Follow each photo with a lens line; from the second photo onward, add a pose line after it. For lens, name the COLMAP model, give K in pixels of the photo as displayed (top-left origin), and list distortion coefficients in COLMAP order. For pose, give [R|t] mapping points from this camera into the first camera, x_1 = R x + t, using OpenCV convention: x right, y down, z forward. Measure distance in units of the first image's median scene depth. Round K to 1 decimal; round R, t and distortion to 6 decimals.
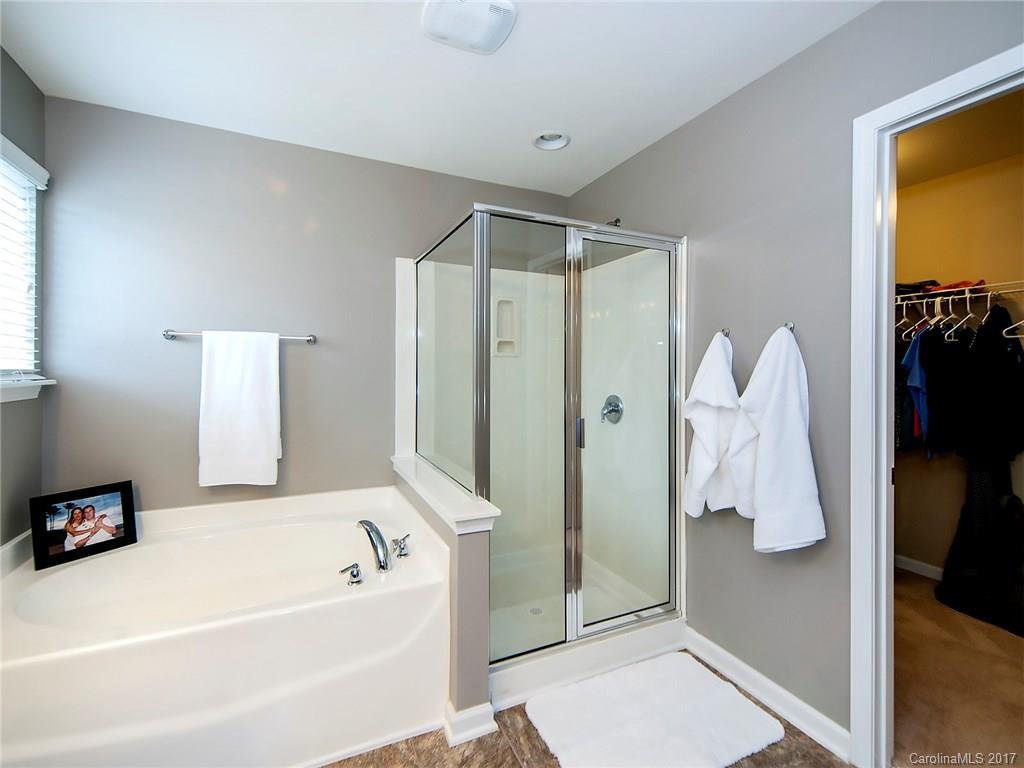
lens RADIAL K [[454.9, 0, 510.3], [0, 454.9, 368.6], [0, 0, 1]] dist [0.015071, -0.000564]
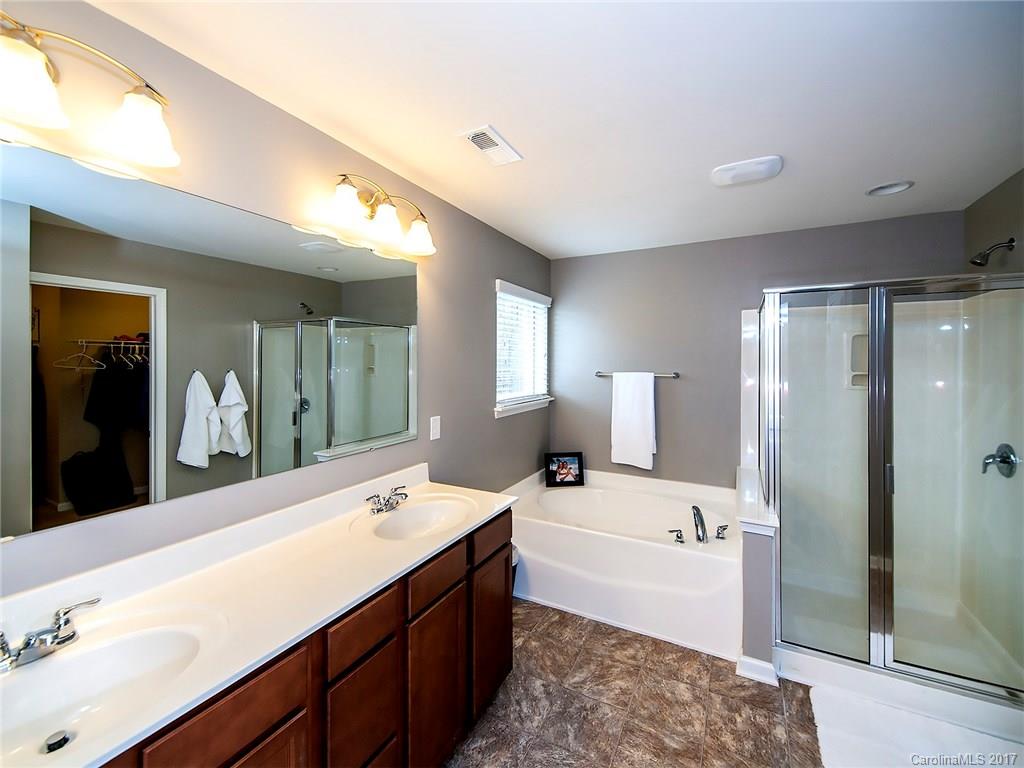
lens RADIAL K [[425.6, 0, 512.1], [0, 425.6, 369.9], [0, 0, 1]] dist [-0.000818, -0.000447]
pose [[0.609434, 0.012430, -0.792739, 0.404297], [0.000424, 0.999872, 0.016004, -0.129877], [0.792837, -0.010090, 0.609350, -0.303077]]
